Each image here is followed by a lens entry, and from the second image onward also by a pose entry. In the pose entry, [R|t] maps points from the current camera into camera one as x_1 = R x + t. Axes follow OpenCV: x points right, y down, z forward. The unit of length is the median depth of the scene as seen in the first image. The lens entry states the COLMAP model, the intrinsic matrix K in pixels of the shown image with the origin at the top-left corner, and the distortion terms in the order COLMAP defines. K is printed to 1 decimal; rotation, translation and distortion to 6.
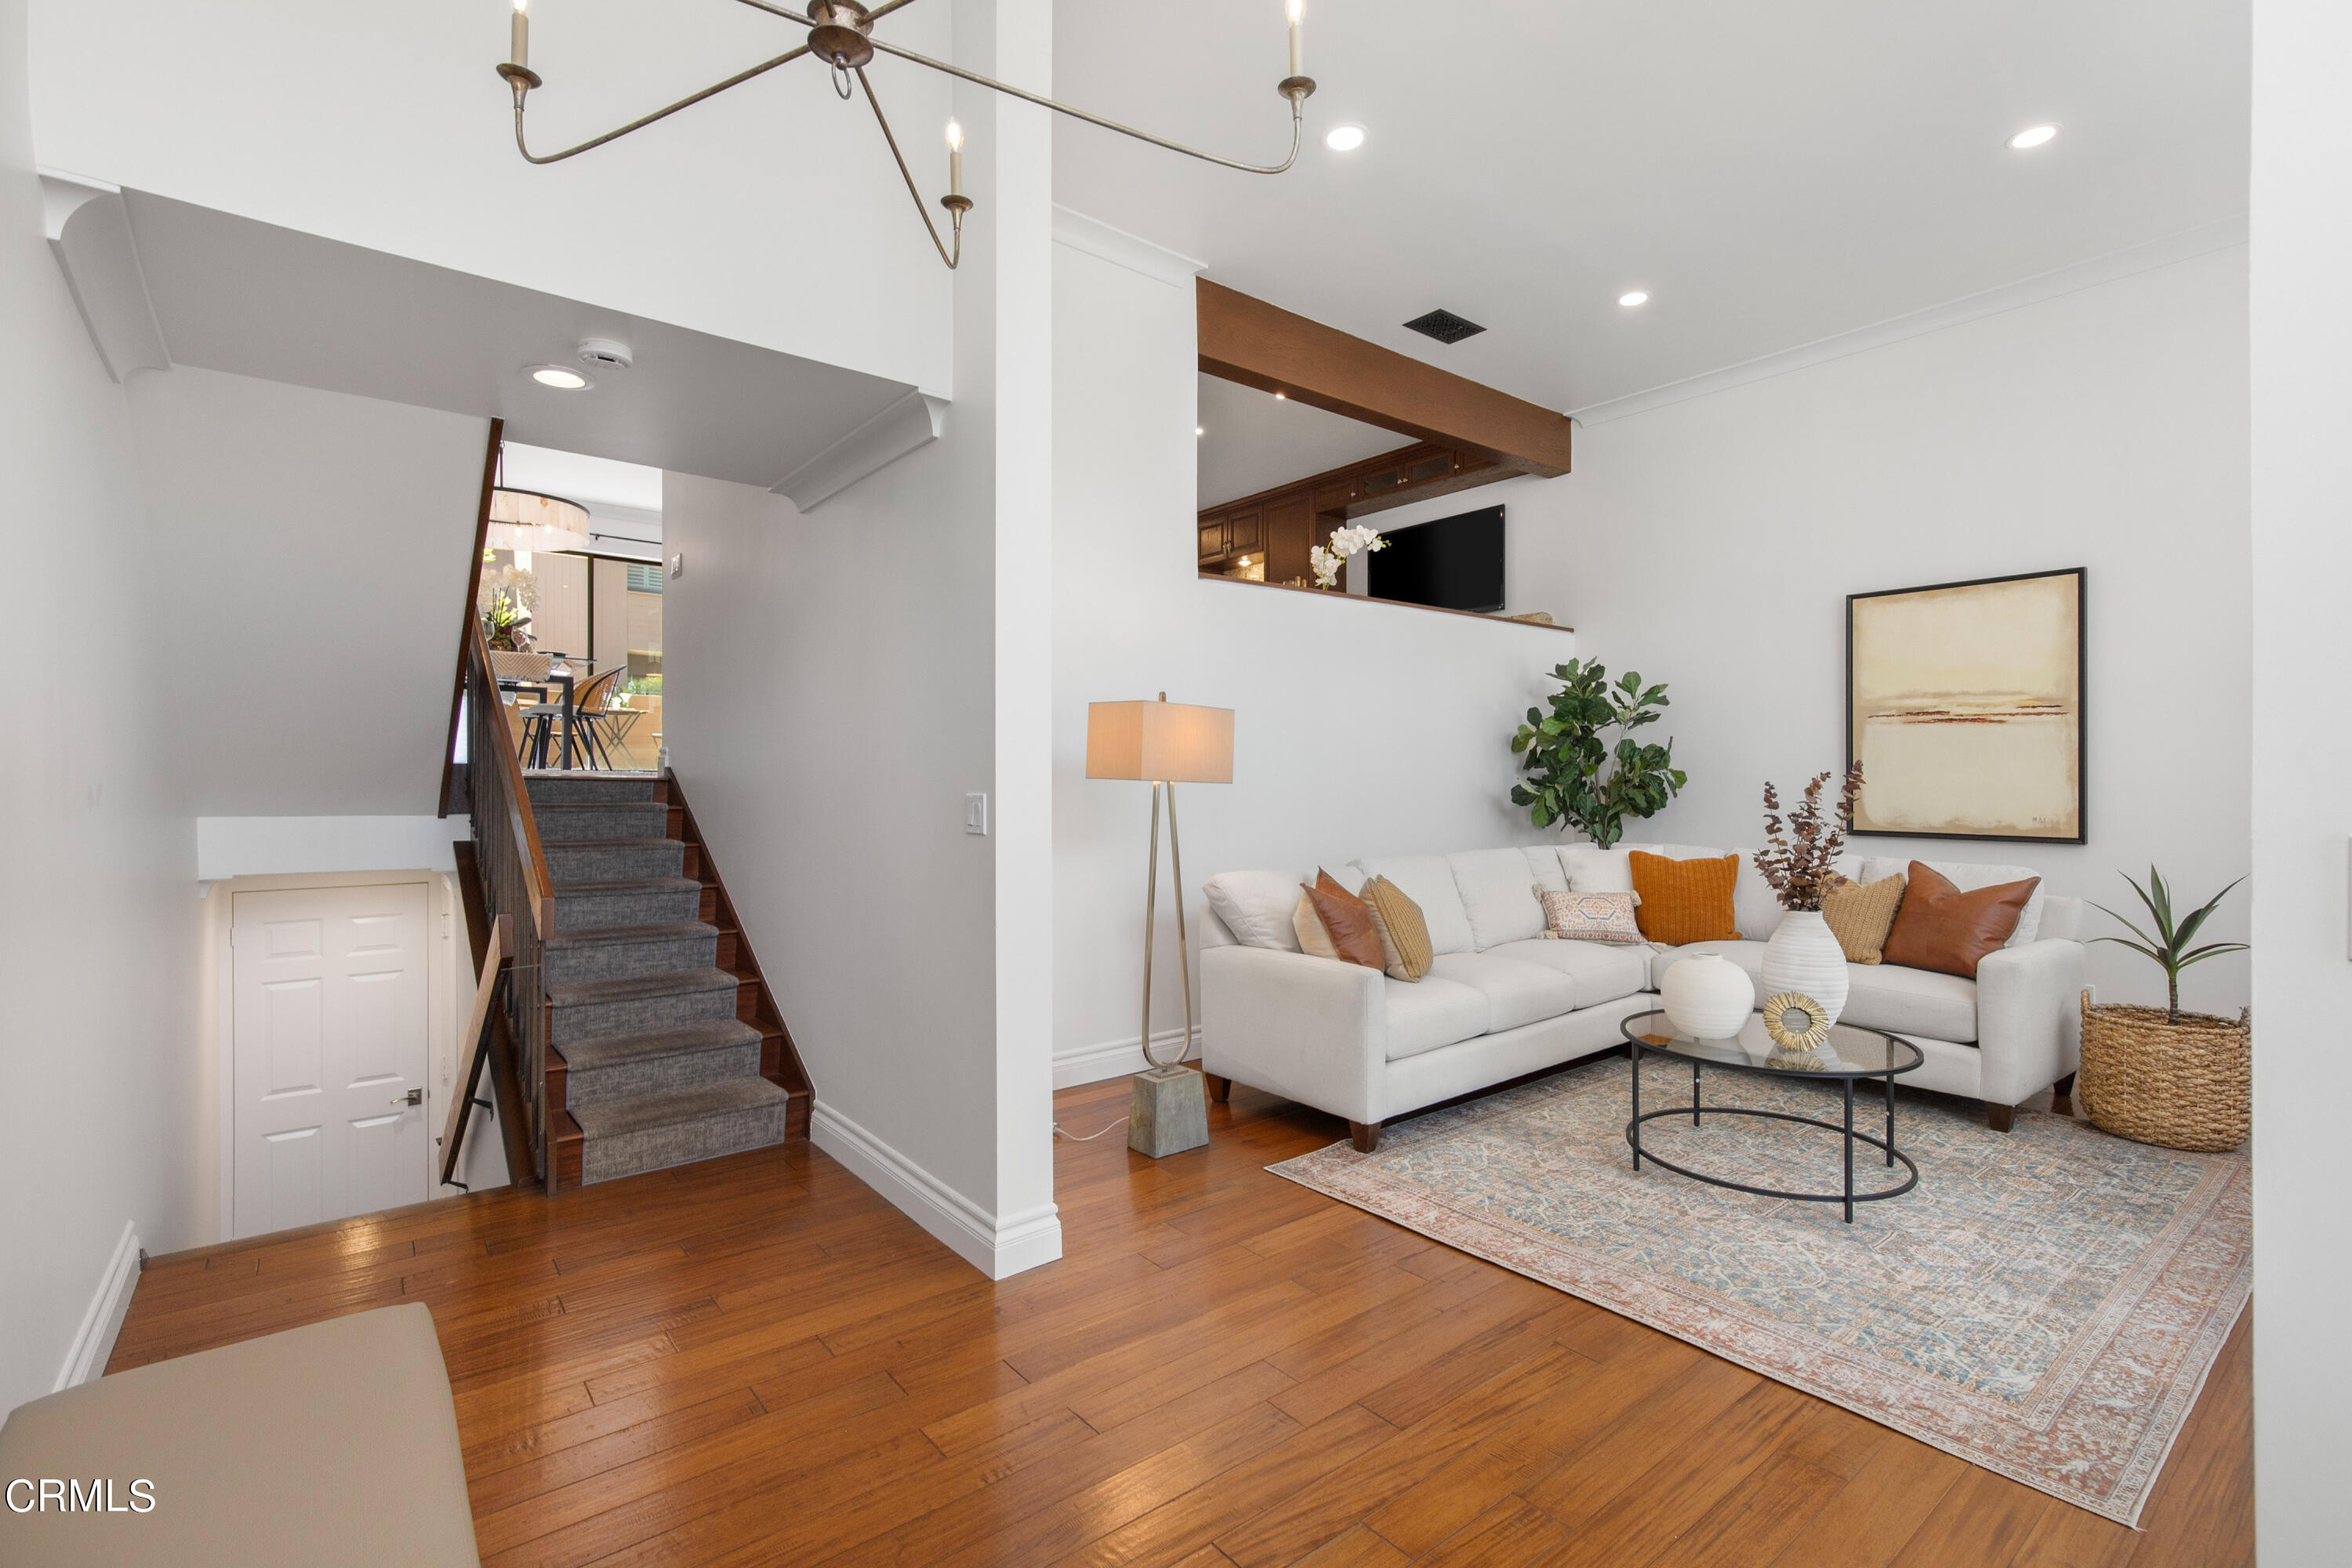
lens RADIAL K [[1065.0, 0, 1189.2], [0, 1065.0, 780.2], [0, 0, 1]] dist [0.008595, -0.001165]
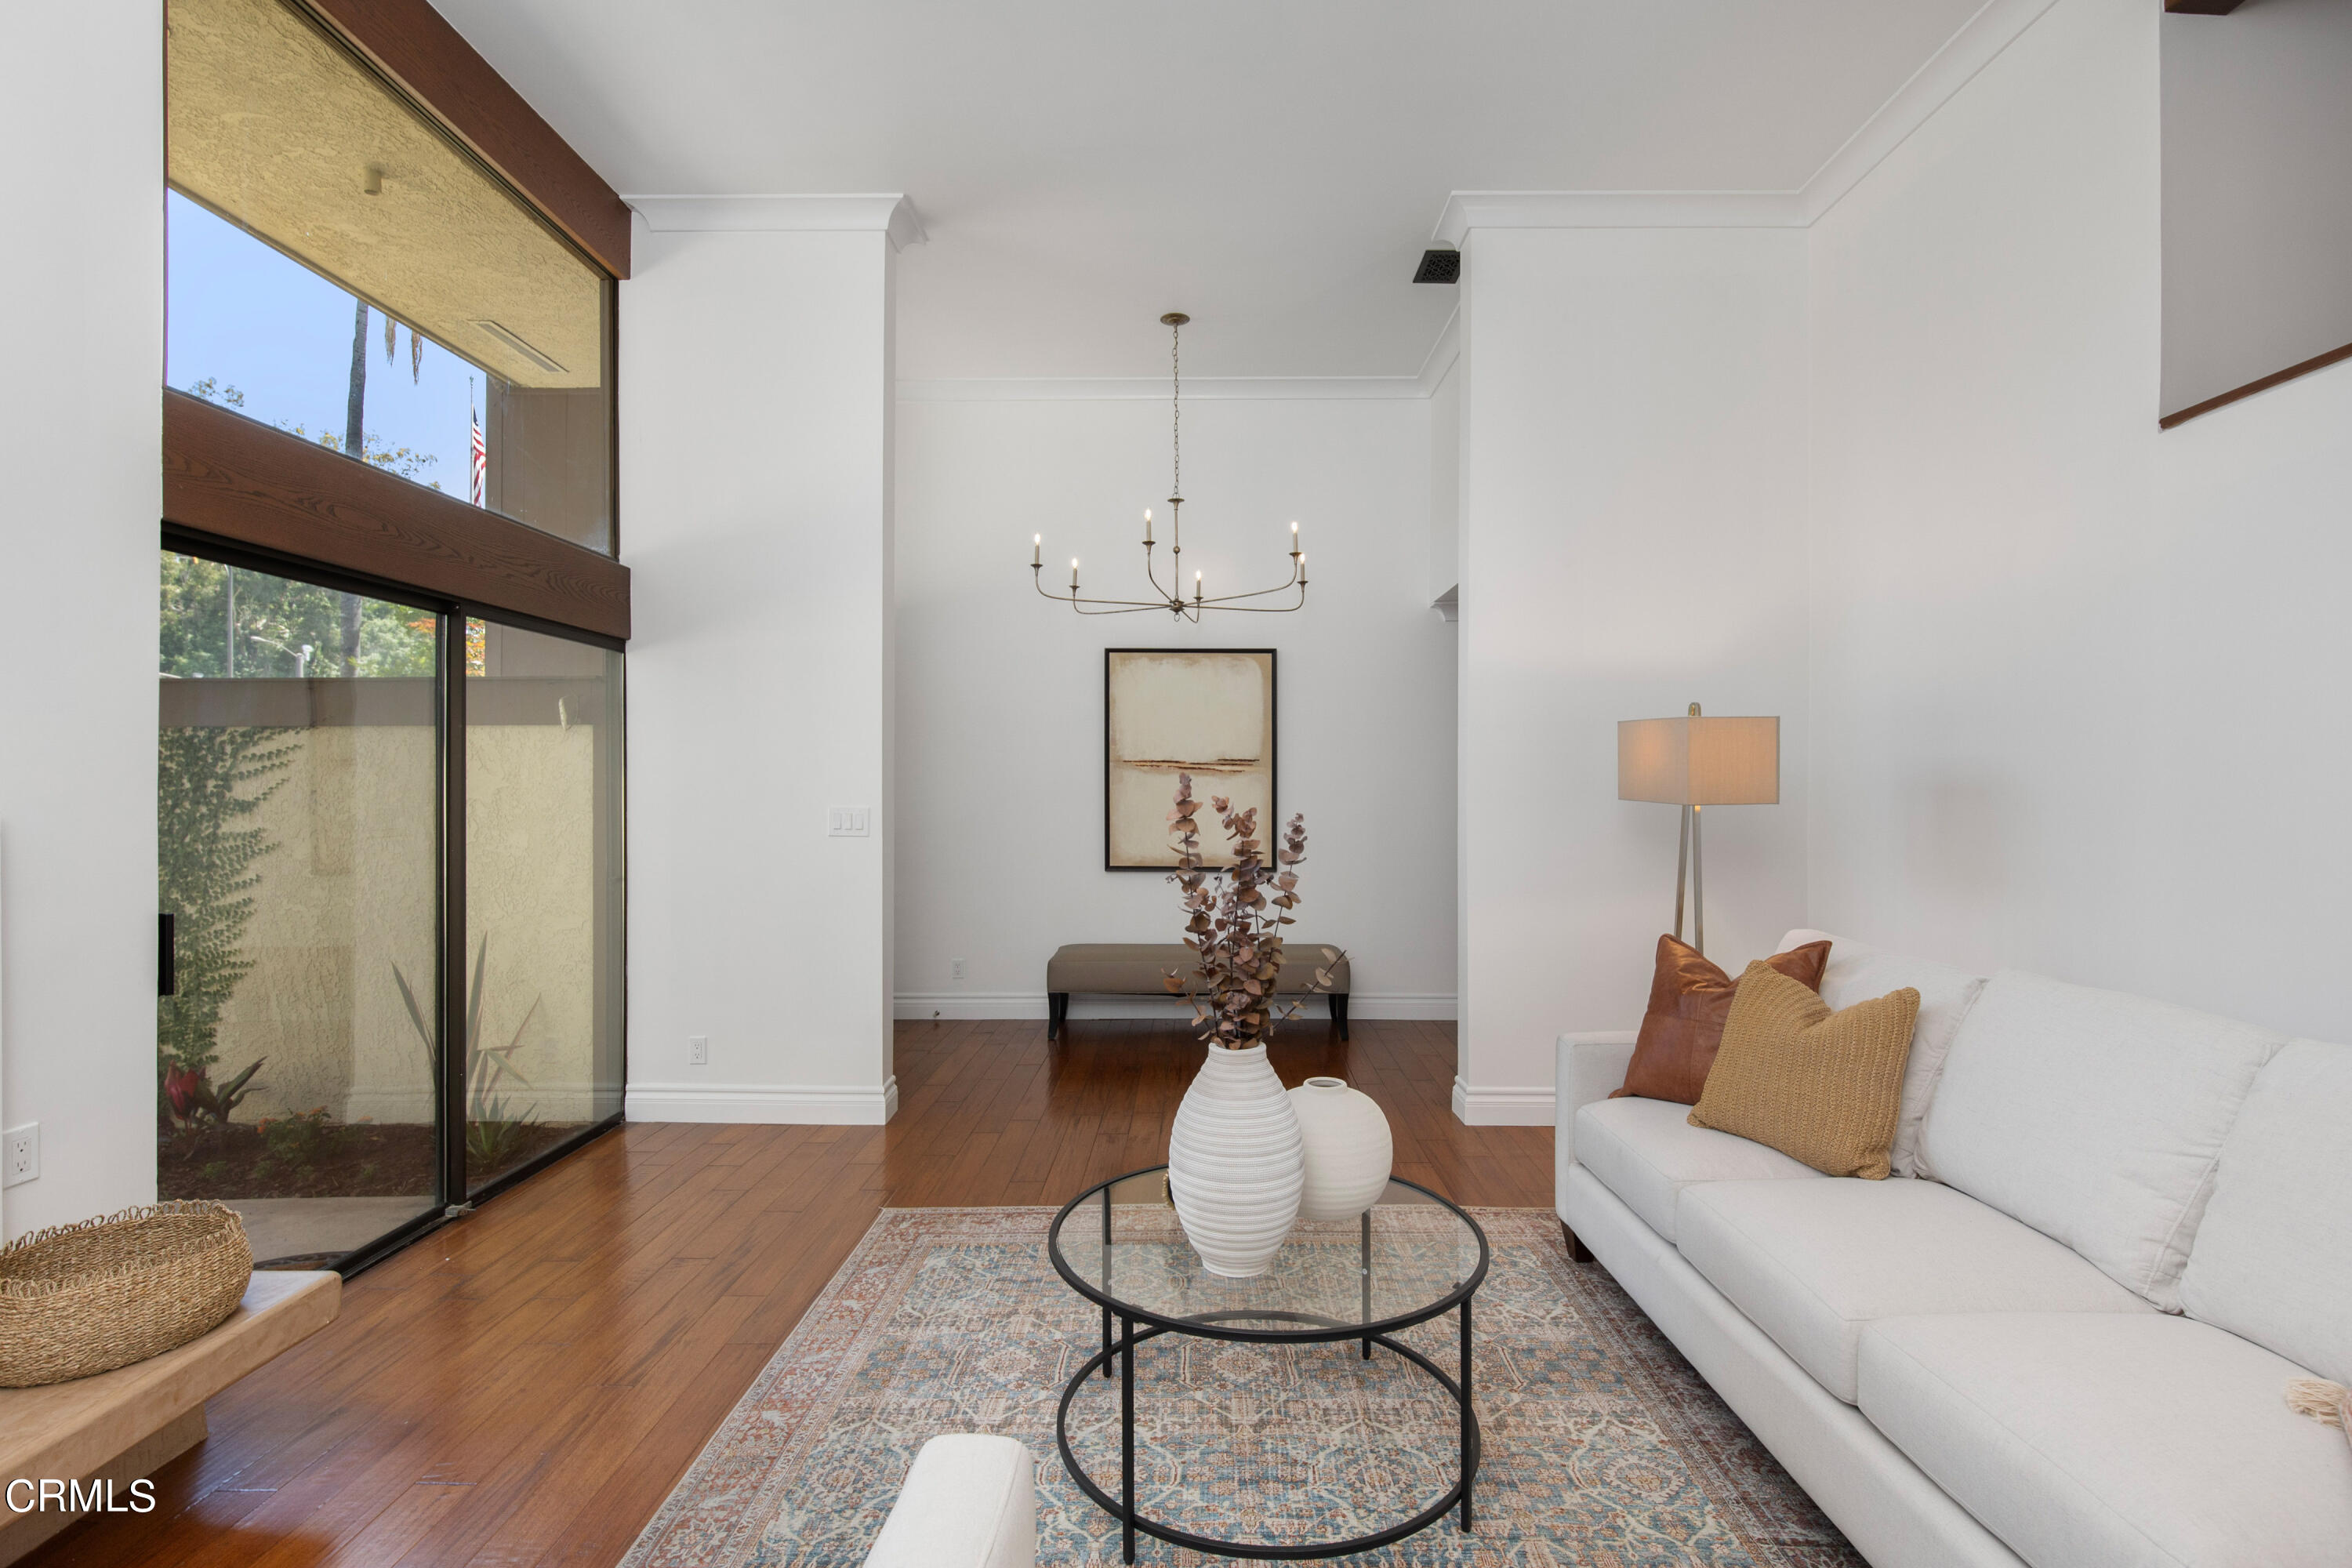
lens RADIAL K [[1116.1, 0, 1183.9], [0, 1116.1, 785.5], [0, 0, 1]] dist [-0.002535, -0.002018]
pose [[-0.642585, -0.003314, -0.766207, 1.425979], [-0.002671, 0.999994, -0.002086, -0.016581], [0.766210, 0.000706, -0.642590, 1.852647]]
